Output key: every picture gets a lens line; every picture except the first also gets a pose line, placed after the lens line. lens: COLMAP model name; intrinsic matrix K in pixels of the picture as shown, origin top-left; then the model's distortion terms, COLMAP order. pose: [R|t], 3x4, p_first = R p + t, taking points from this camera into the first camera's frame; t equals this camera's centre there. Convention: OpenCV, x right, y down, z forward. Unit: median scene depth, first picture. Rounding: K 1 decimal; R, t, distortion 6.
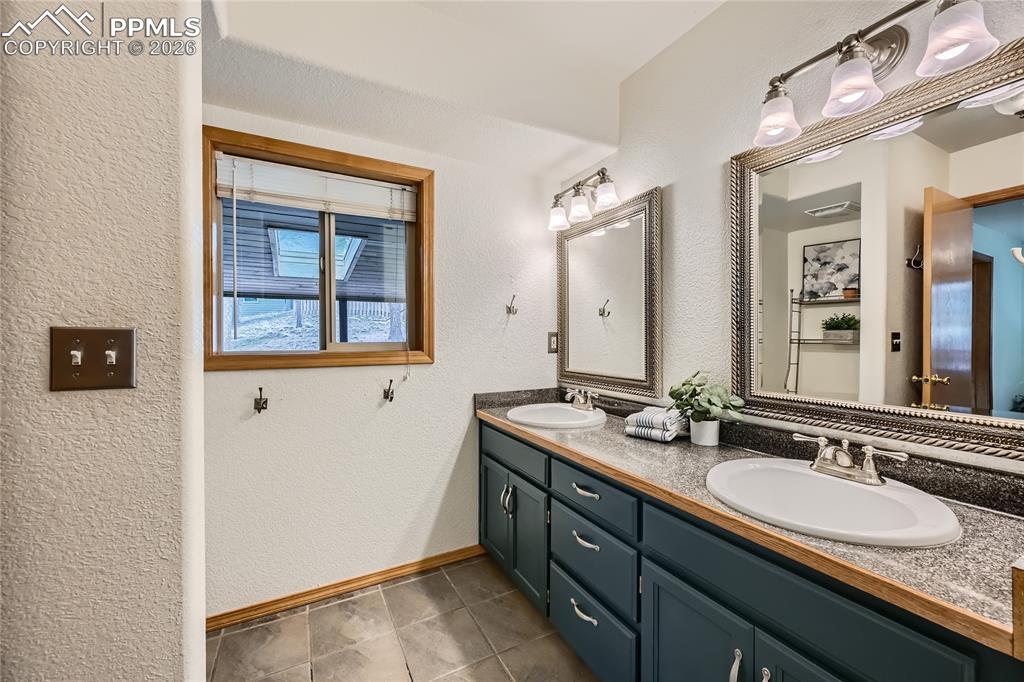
lens RADIAL K [[402.3, 0, 518.1], [0, 402.3, 341.9], [0, 0, 1]] dist [-0.006184, -0.000255]
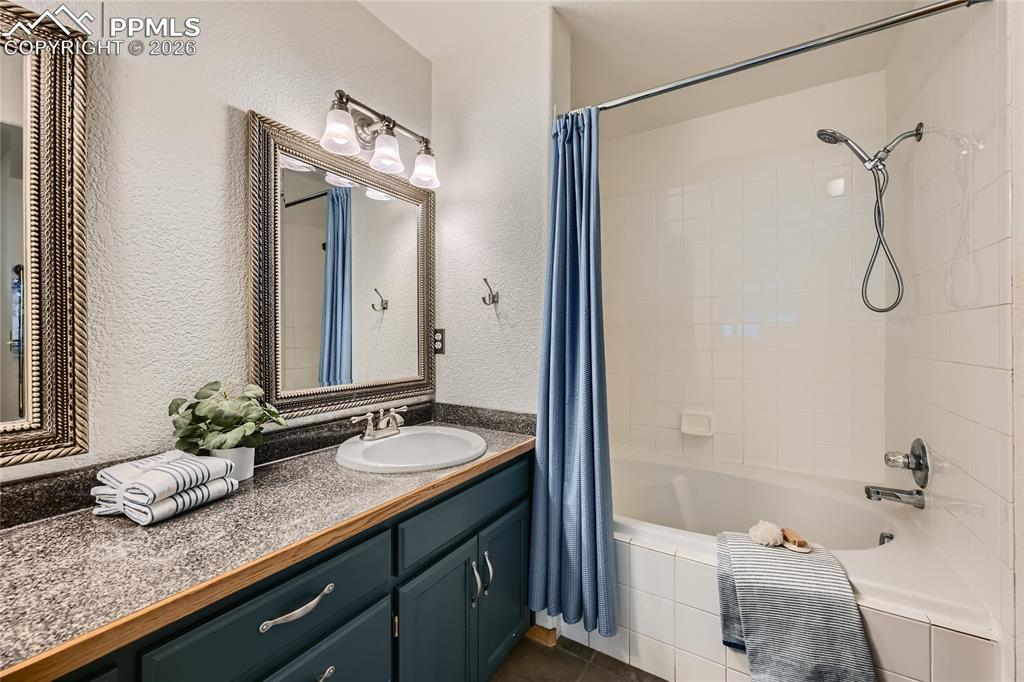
lens RADIAL K [[402.3, 0, 520.7], [0, 402.3, 334.9], [0, 0, 1]] dist [-0.006184, -0.000255]
pose [[-0.502877, 0.007189, 0.864328, -0.520814], [0.015492, 0.999880, 0.000697, 0.000292], [-0.864219, 0.013741, -0.502928, 1.123406]]
